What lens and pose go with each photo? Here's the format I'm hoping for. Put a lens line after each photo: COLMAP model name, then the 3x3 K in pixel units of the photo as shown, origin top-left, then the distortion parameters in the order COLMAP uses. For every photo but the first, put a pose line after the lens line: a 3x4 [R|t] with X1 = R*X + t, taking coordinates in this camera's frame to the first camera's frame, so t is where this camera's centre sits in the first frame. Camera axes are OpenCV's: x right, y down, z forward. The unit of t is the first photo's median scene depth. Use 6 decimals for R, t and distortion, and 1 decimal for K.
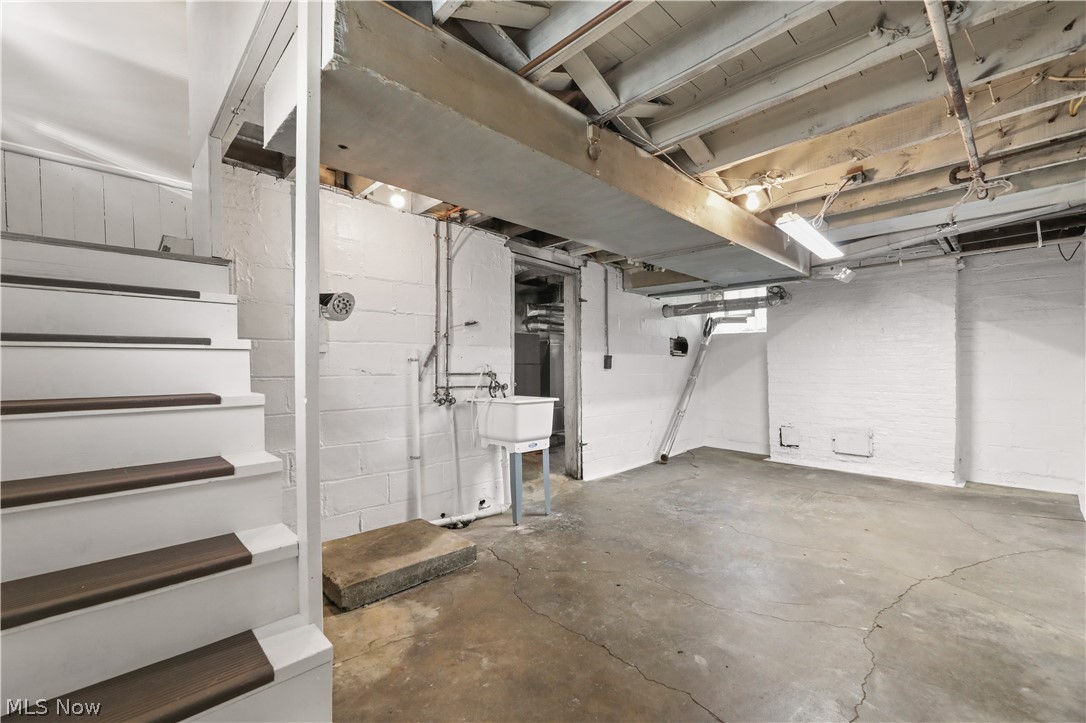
lens RADIAL K [[441.3, 0, 553.4], [0, 441.3, 364.1], [0, 0, 1]] dist [0.004546, -0.001527]
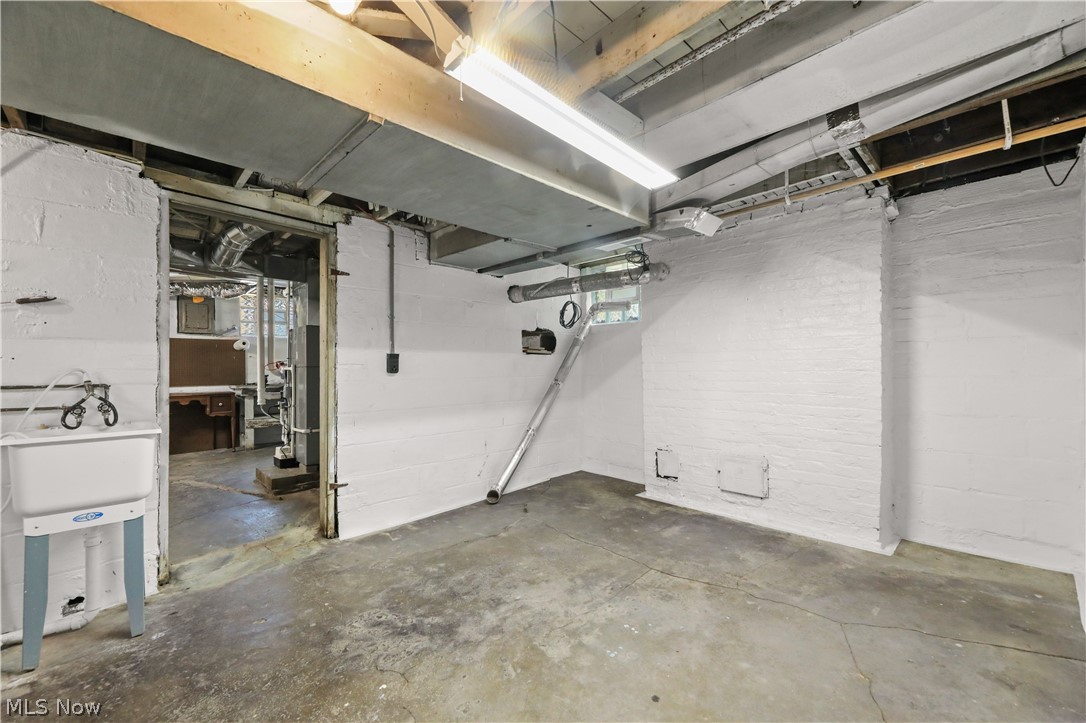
lens RADIAL K [[441.3, 0, 534.3], [0, 441.3, 368.5], [0, 0, 1]] dist [0.004546, -0.001527]
pose [[0.999946, -0.010209, -0.002095, 0.393947], [0.010228, 0.999906, 0.009116, -0.000684], [0.002002, -0.009136, 0.999956, 0.345619]]
